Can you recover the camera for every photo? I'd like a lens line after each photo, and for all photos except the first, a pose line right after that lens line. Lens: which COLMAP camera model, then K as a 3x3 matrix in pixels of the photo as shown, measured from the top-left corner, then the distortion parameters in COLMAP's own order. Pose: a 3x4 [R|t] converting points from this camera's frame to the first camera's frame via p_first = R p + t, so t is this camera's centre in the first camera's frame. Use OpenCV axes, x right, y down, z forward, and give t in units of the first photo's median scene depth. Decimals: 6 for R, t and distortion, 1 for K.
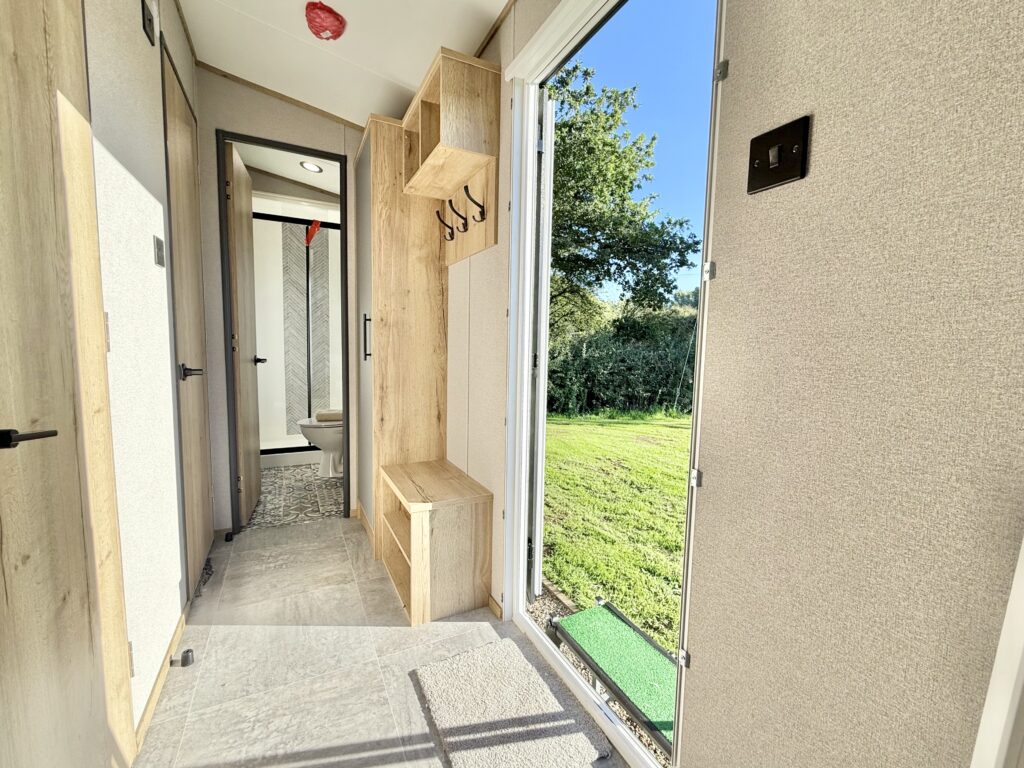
lens RADIAL K [[409.6, 0, 512.0], [0, 409.6, 384.0], [0, 0, 1]] dist [0.000776, 0.000011]
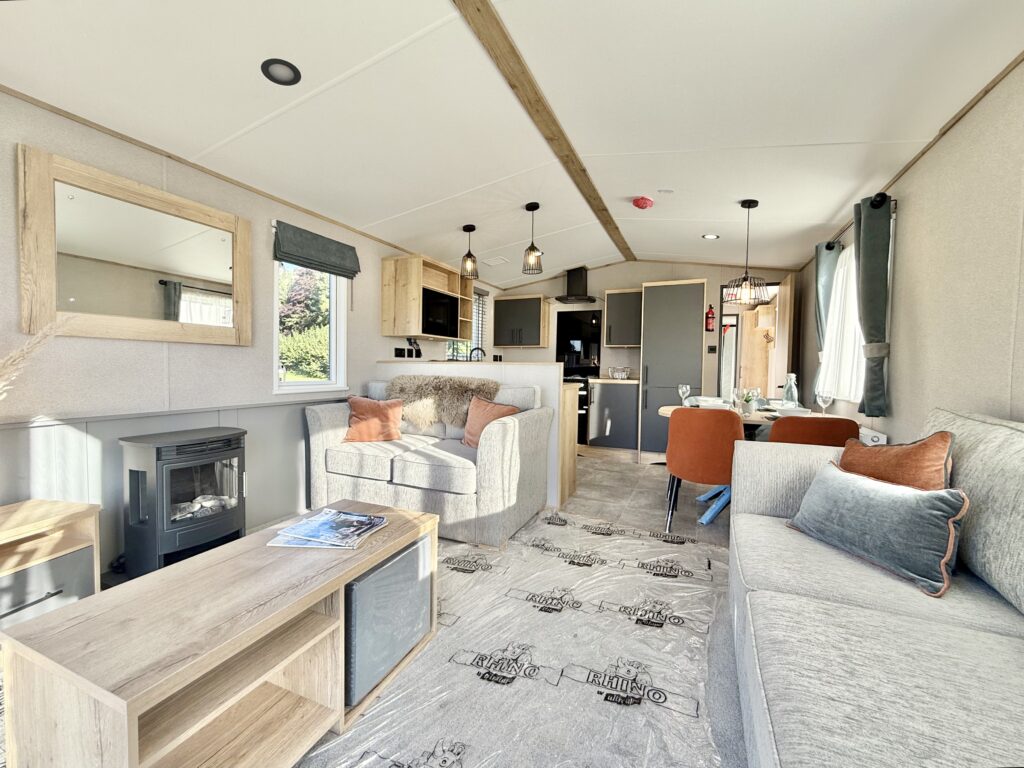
lens RADIAL K [[412.4, 0, 513.3], [0, 412.4, 380.8], [0, 0, 1]] dist [-0.000451, -0.000052]
pose [[0.619373, 0.012464, -0.784998, 1.178017], [-0.066915, 0.997074, -0.036965, 0.211578], [0.782240, 0.075423, 0.618394, -2.618248]]
